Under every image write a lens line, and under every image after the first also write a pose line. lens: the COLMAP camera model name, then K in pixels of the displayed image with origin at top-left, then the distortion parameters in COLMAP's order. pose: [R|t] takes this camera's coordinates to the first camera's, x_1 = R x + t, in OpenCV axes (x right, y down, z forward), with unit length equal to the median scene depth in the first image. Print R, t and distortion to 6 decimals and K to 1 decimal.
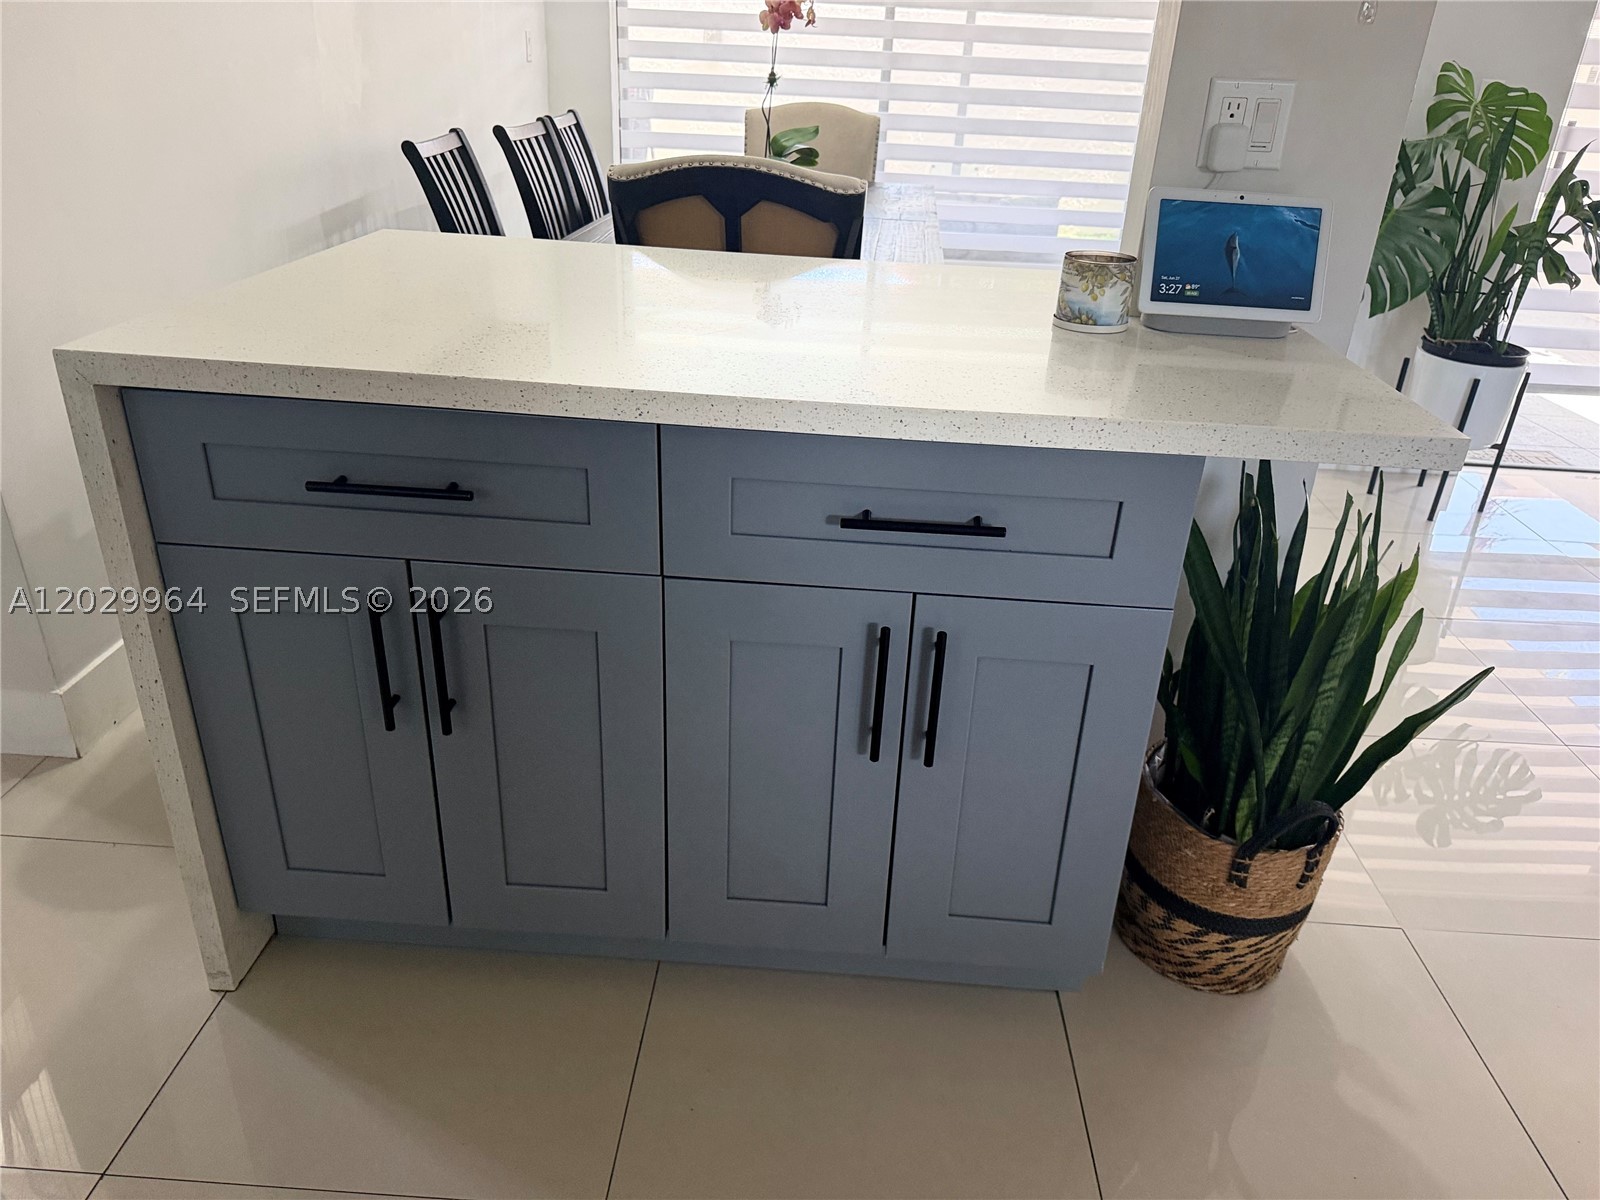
lens RADIAL K [[1111.1, 0, 811.9], [0, 1111.1, 616.2], [0, 0, 1]] dist [0.046770, -0.068181]
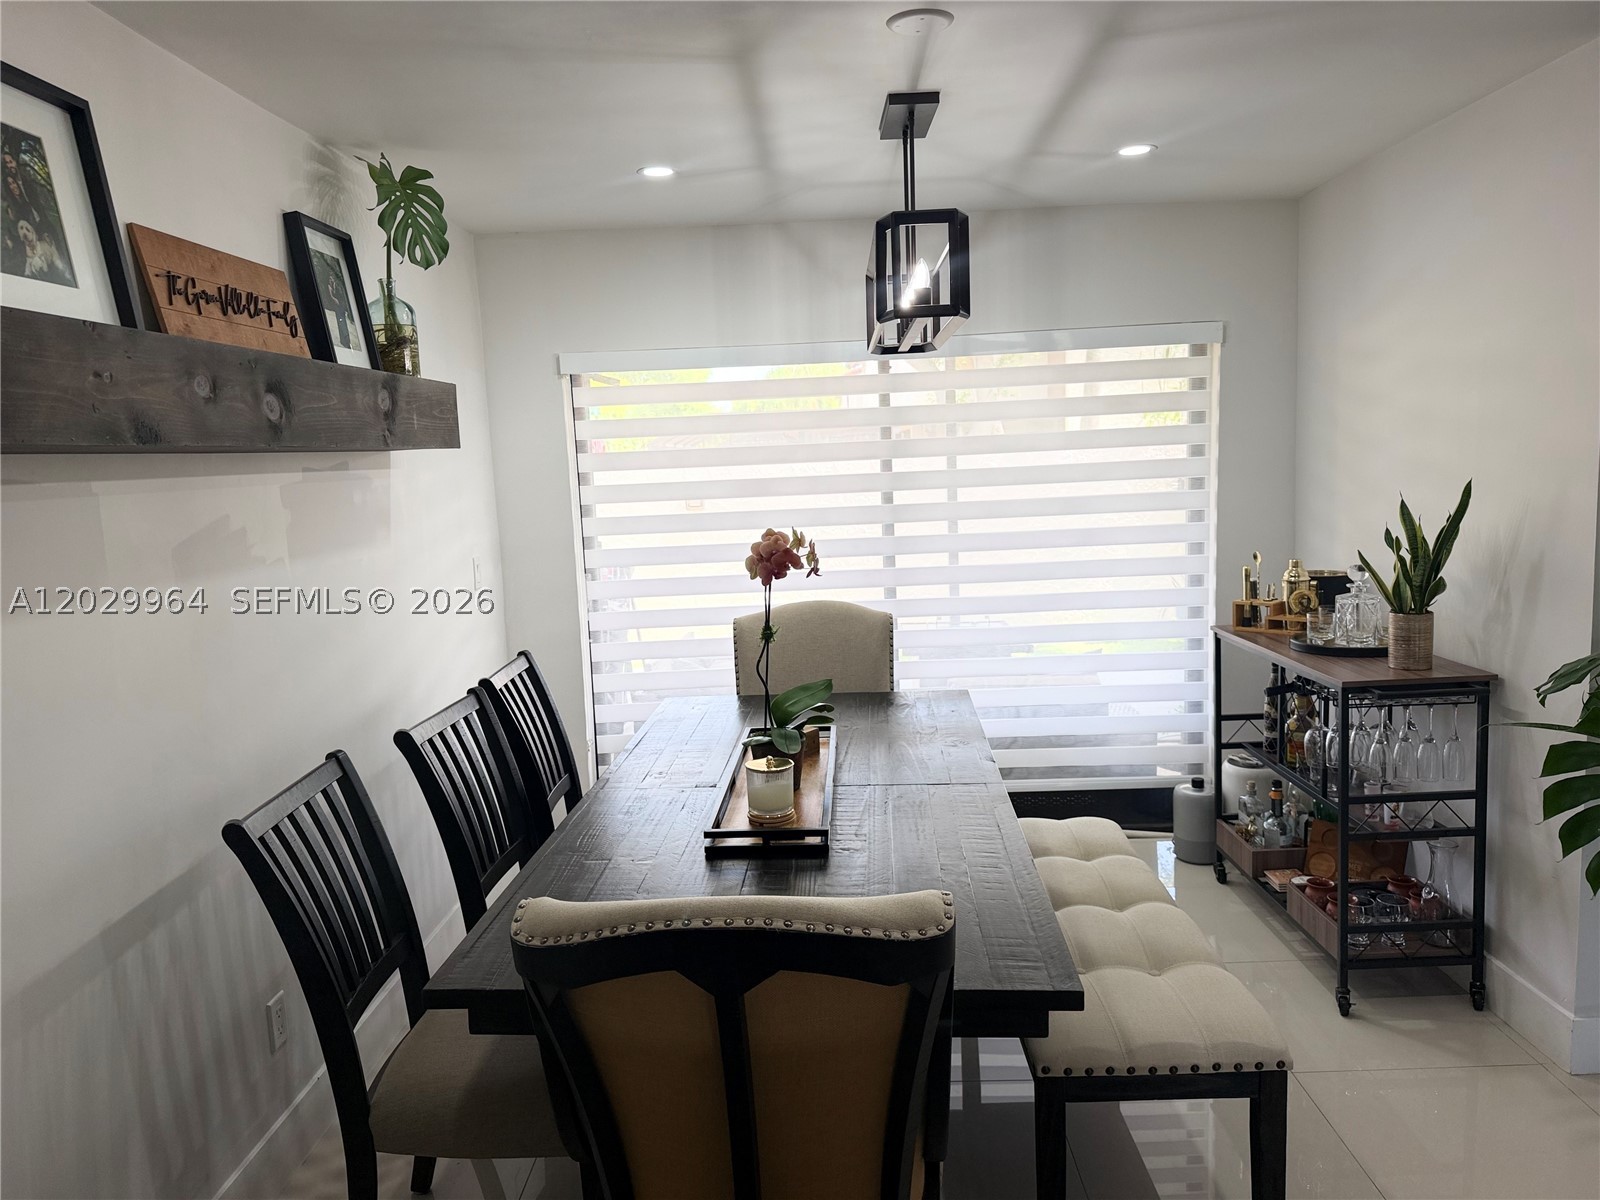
lens RADIAL K [[1111.1, 0, 796.9], [0, 1111.1, 596.1], [0, 0, 1]] dist [0.046770, -0.068181]
pose [[0.996036, -0.088951, -0.000478, -0.013787], [0.083454, 0.936317, -0.341096, -0.263242], [0.030788, 0.339704, 0.940028, 0.301797]]
